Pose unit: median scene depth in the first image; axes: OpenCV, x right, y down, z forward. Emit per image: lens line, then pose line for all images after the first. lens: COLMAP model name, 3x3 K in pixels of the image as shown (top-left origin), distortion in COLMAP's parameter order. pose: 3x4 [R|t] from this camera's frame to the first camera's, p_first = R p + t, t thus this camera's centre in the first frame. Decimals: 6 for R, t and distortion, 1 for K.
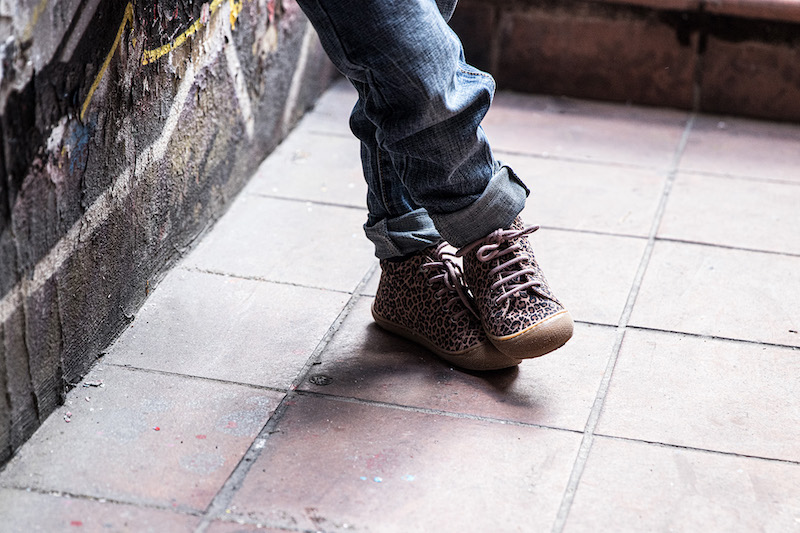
lens RADIAL K [[2361.7, 0, 399.5], [0, 2361.7, 271.2], [0, 0, 1]] dist [0.184526, 0.000000]
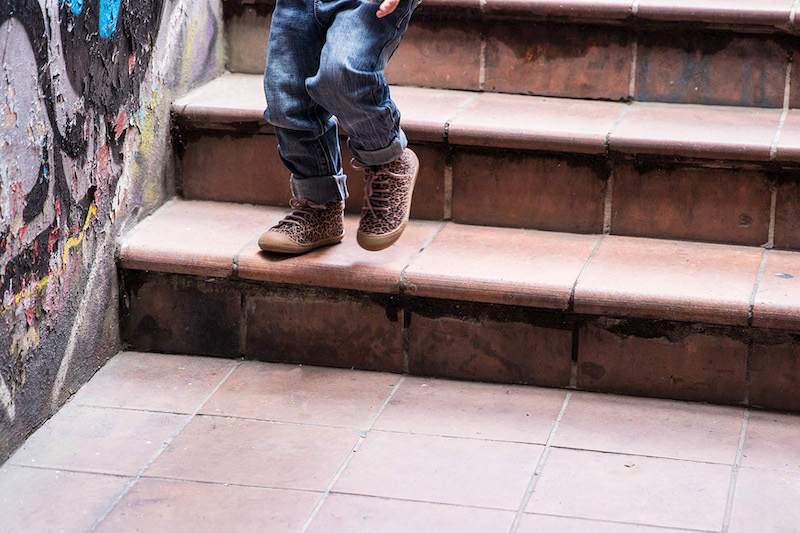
lens RADIAL K [[2361.7, 0, 398.4], [0, 2361.7, 266.8], [0, 0, 1]] dist [0.184526, 0.000000]
pose [[0.999449, -0.032305, -0.007648, 0.153523], [0.031677, 0.996943, -0.071426, -0.041208], [0.009932, 0.071144, 0.997417, -0.252199]]
